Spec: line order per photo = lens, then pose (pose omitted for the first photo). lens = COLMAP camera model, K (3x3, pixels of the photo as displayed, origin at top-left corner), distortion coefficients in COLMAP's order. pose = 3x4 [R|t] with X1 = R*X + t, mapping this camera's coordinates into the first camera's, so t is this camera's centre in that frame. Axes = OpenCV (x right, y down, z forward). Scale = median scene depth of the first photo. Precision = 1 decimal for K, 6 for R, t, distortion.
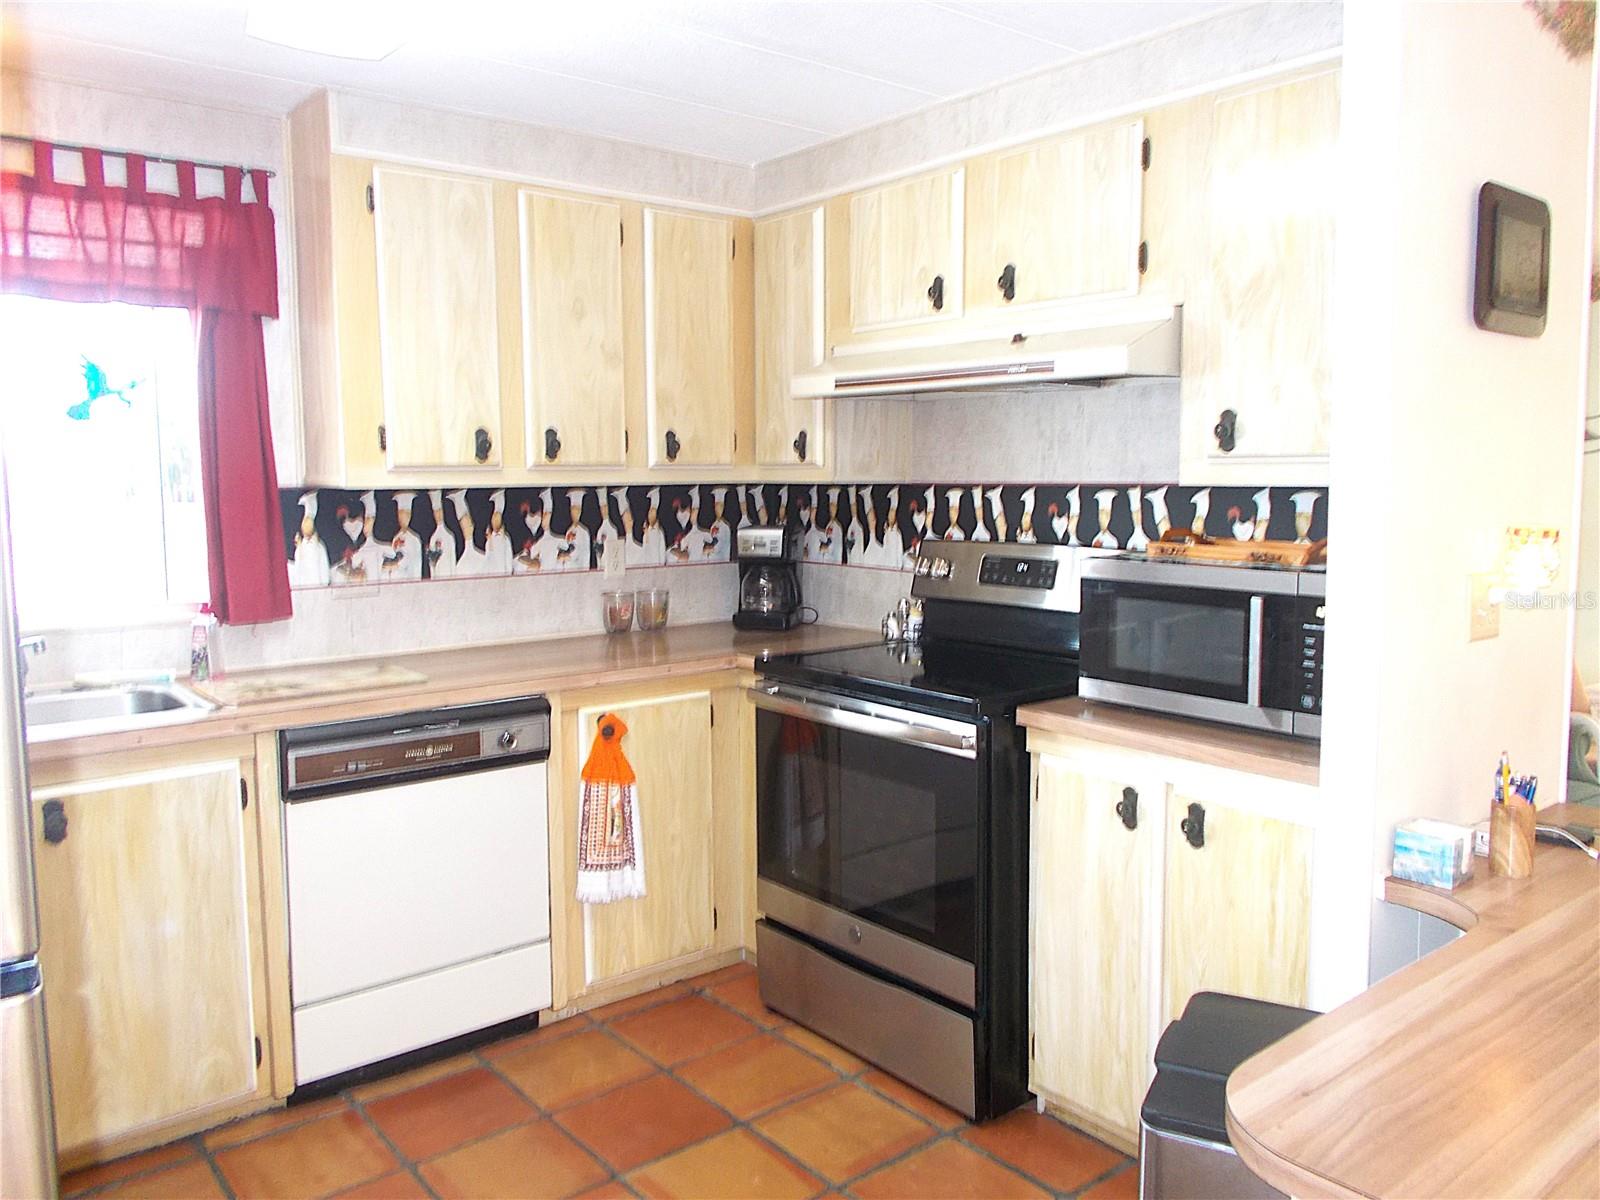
lens RADIAL K [[1231.7, 0, 815.1], [0, 1231.7, 591.5], [0, 0, 1]] dist [0.005497, 0.000805]
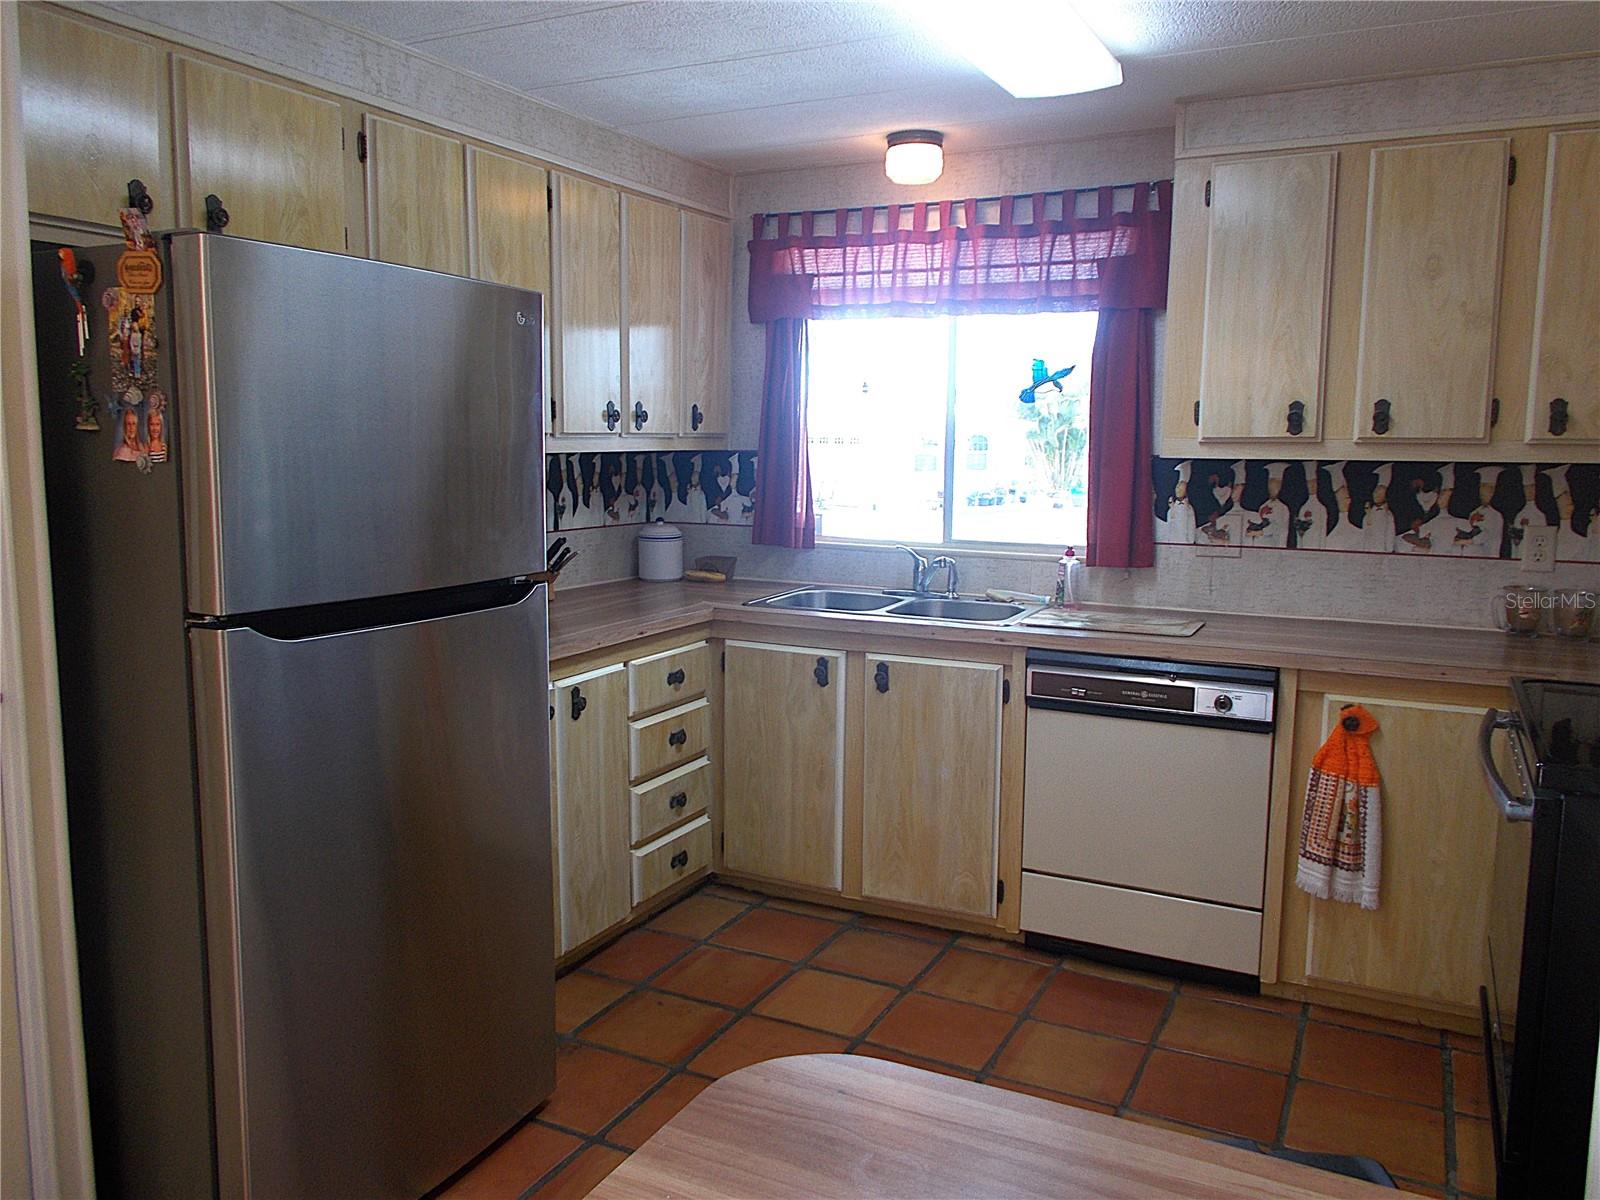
lens RADIAL K [[1231.7, 0, 816.1], [0, 1231.7, 602.4], [0, 0, 1]] dist [0.005497, 0.000805]
pose [[0.398978, 0.131479, -0.907486, 0.501752], [-0.098300, 0.990096, 0.100230, -0.031619], [0.911676, 0.049216, 0.407951, 0.233042]]
